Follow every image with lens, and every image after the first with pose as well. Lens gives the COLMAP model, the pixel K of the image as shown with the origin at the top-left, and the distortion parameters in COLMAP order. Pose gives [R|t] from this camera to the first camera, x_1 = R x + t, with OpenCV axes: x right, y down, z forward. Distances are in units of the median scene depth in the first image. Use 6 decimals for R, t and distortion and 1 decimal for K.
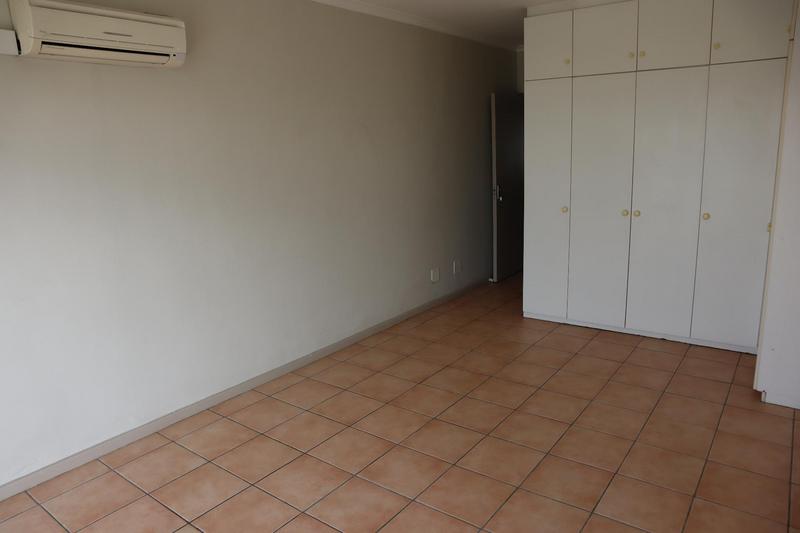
lens RADIAL K [[555.2, 0, 395.0], [0, 555.2, 267.1], [0, 0, 1]] dist [-0.073188, 0.016472]
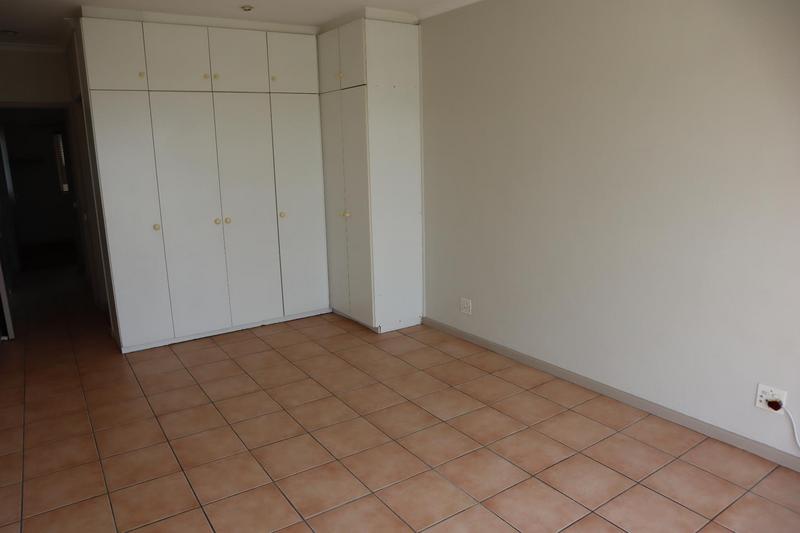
lens RADIAL K [[555.2, 0, 395.8], [0, 555.2, 267.7], [0, 0, 1]] dist [-0.073188, 0.016472]
pose [[0.334380, -0.170792, 0.926833, -0.561169], [0.215487, 0.971245, 0.101233, -0.052700], [-0.917472, 0.165870, 0.361568, 0.350782]]
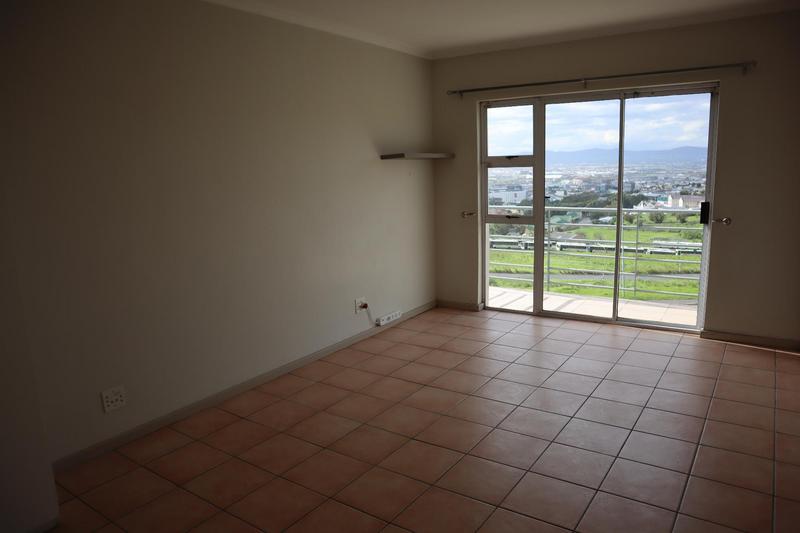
lens RADIAL K [[555.2, 0, 403.9], [0, 555.2, 263.0], [0, 0, 1]] dist [-0.073188, 0.016472]
pose [[-0.996693, 0.074106, -0.033337, 0.191150], [0.055932, 0.923253, 0.380099, -0.293953], [0.058947, 0.376978, -0.924345, 1.387711]]
